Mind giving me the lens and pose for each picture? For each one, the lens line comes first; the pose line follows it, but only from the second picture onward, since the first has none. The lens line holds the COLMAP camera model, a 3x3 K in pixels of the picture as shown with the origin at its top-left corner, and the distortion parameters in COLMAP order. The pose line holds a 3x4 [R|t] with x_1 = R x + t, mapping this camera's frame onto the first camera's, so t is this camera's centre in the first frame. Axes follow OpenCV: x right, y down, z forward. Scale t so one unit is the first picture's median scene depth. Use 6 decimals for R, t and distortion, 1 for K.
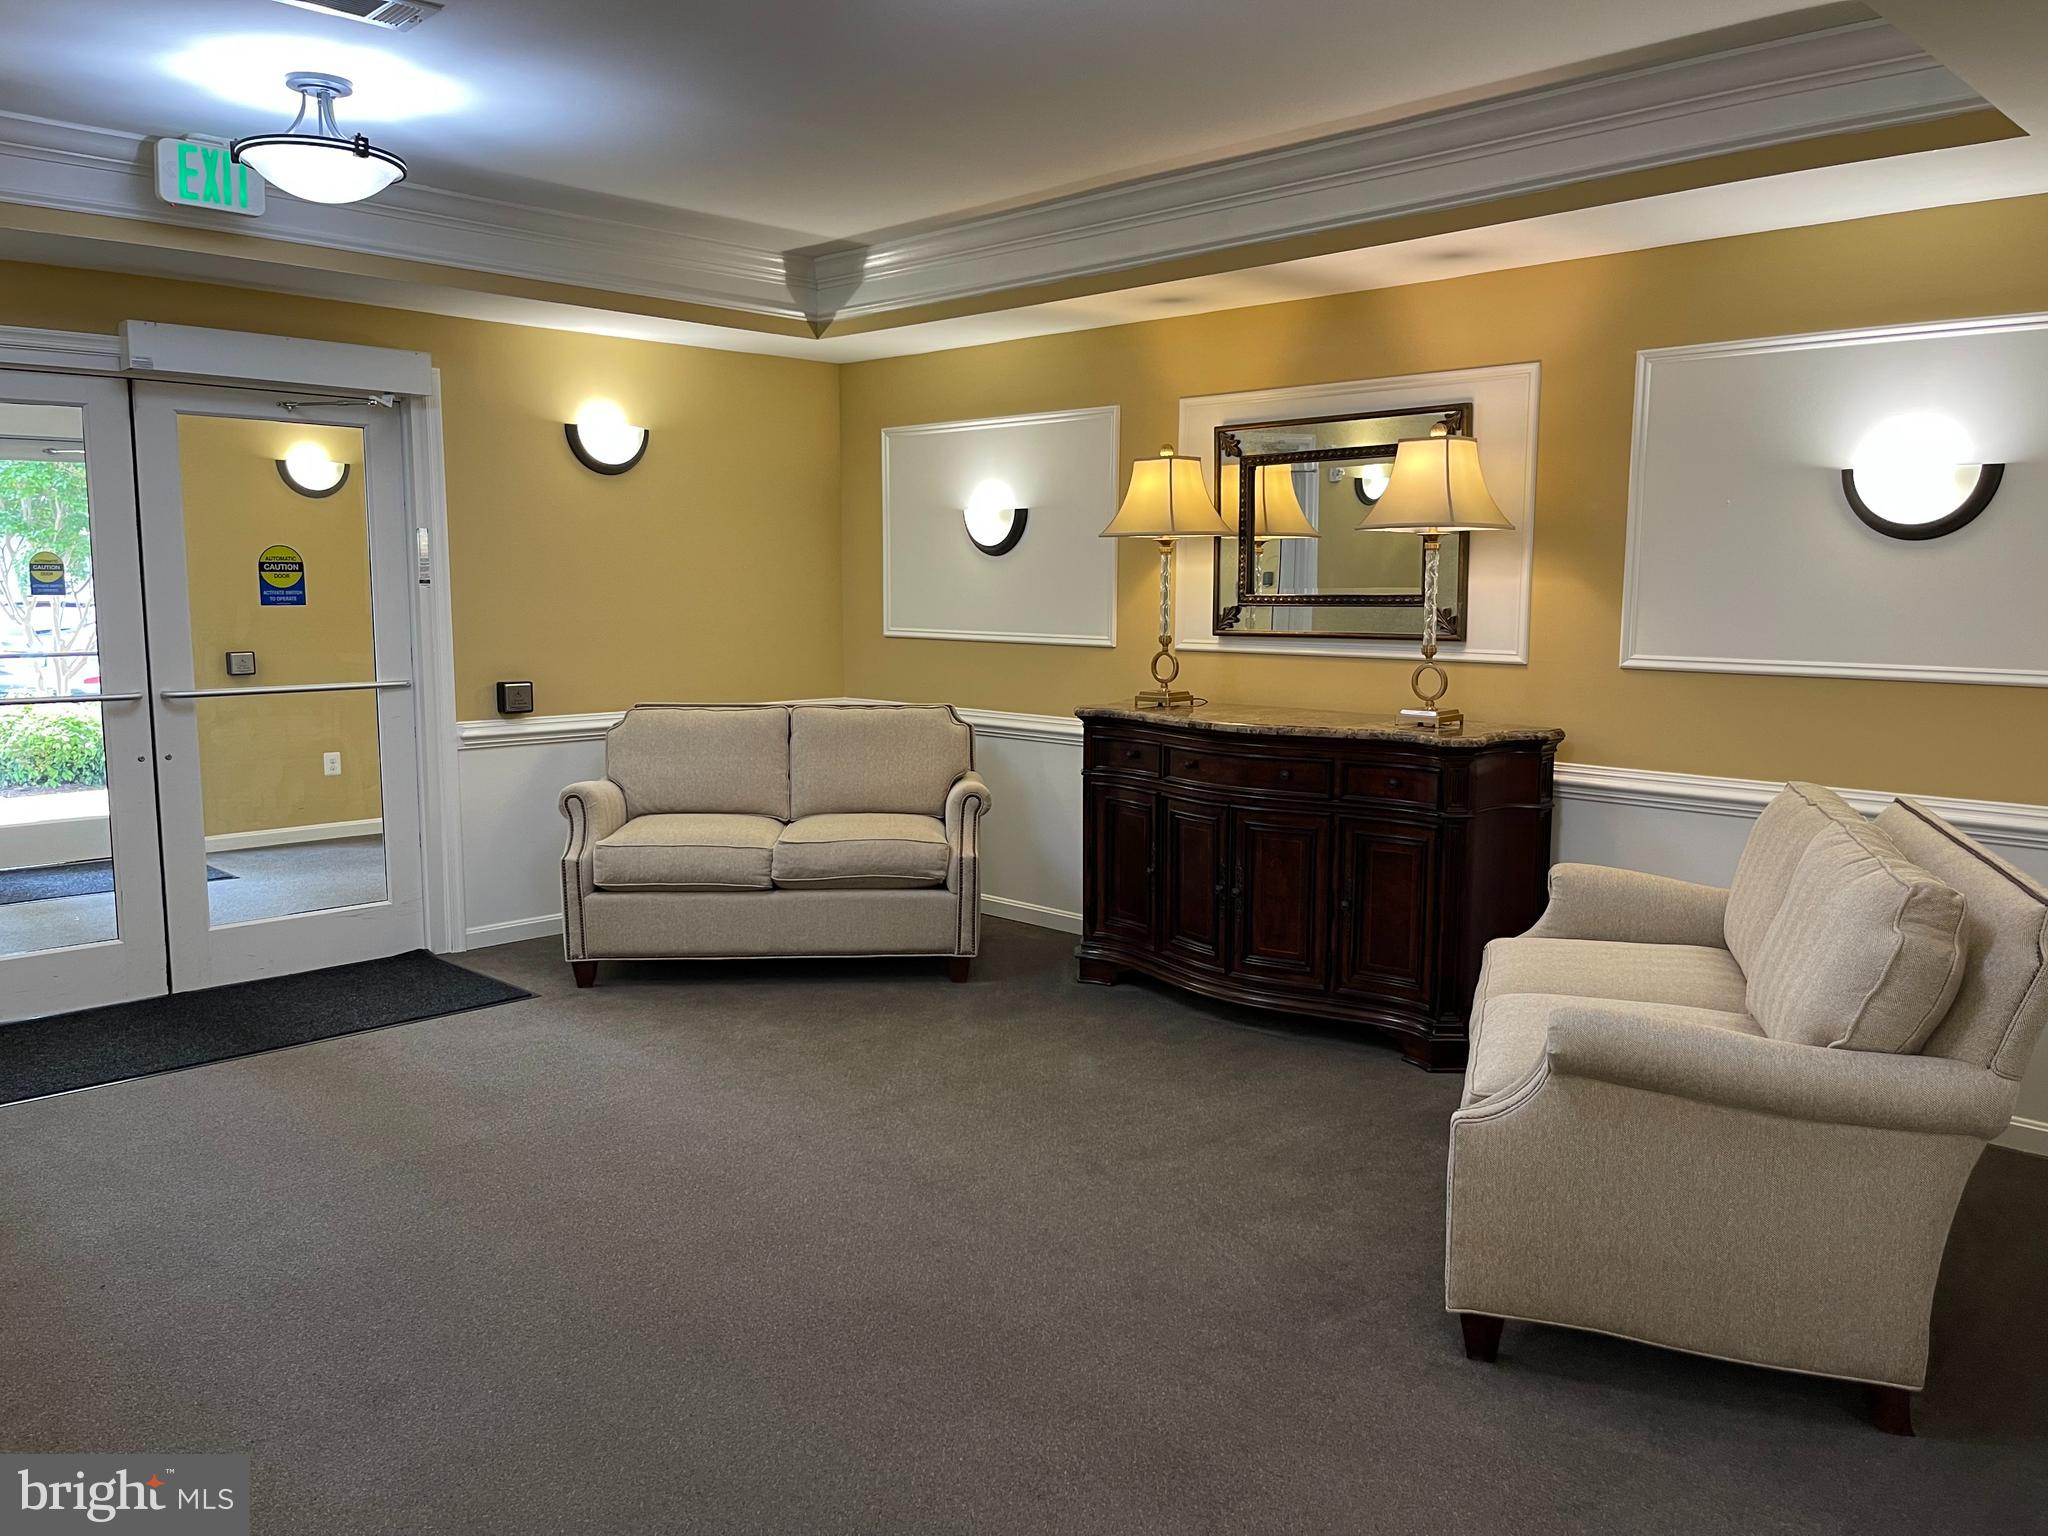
lens RADIAL K [[1537.9, 0, 1024.0], [0, 1537.9, 768.0], [0, 0, 1]] dist [-0.002894, -0.004310]
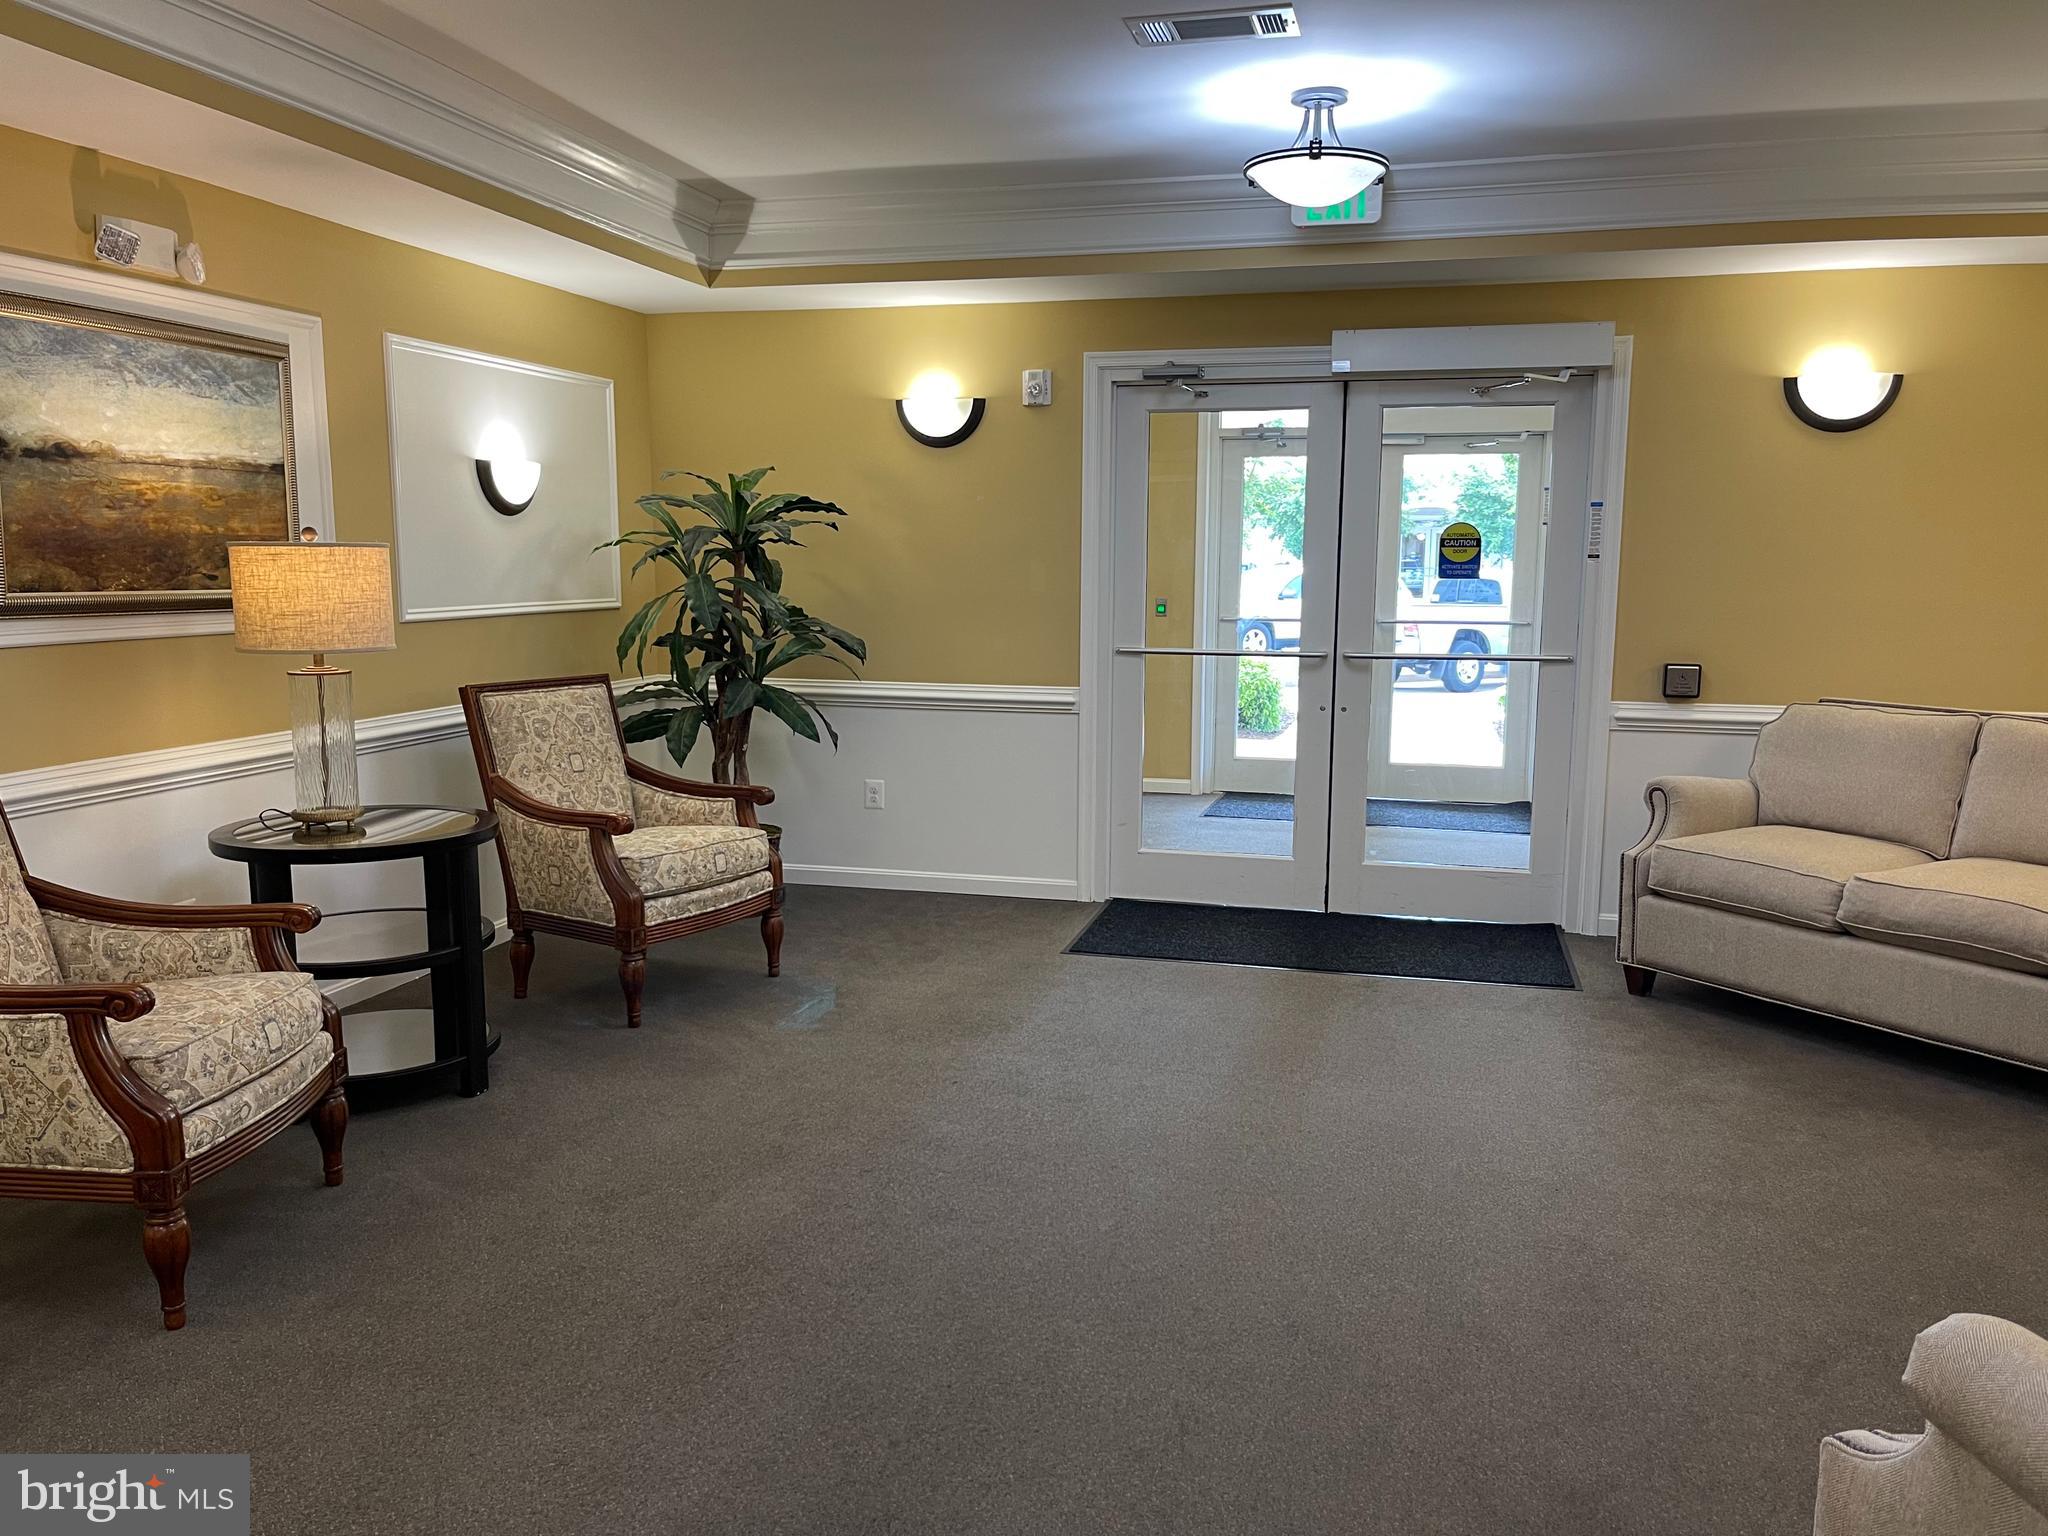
lens RADIAL K [[1536.5, 0, 1054.4], [0, 1536.5, 774.5], [0, 0, 1]] dist [0.015526, 0.004796]
pose [[0.497008, 0.120091, -0.859396, 0.323104], [-0.106496, 0.991332, 0.076939, -0.023179], [0.861186, 0.053283, 0.505489, 0.222781]]
